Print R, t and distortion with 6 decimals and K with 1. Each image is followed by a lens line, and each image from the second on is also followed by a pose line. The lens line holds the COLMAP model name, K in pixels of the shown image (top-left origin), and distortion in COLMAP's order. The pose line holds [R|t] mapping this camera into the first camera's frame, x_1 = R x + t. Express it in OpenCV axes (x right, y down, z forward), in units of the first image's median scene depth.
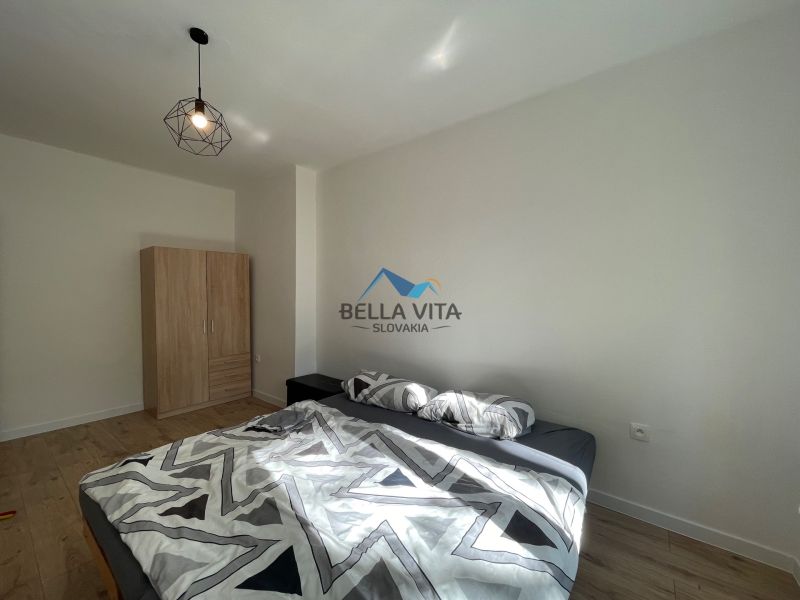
lens RADIAL K [[322.2, 0, 401.8], [0, 322.2, 298.9], [0, 0, 1]] dist [-0.001946, -0.000529]
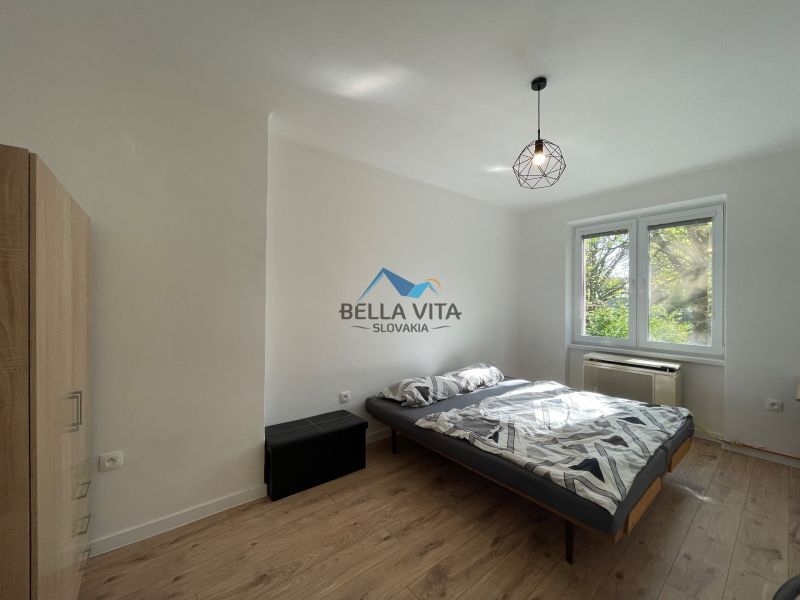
lens RADIAL K [[322.2, 0, 401.8], [0, 322.2, 298.9], [0, 0, 1]] dist [-0.001946, -0.000529]
pose [[0.246325, 0.000995, 0.969187, -1.831364], [0.007901, 0.999964, -0.003035, -0.066277], [-0.969155, 0.008405, 0.246308, 1.188853]]
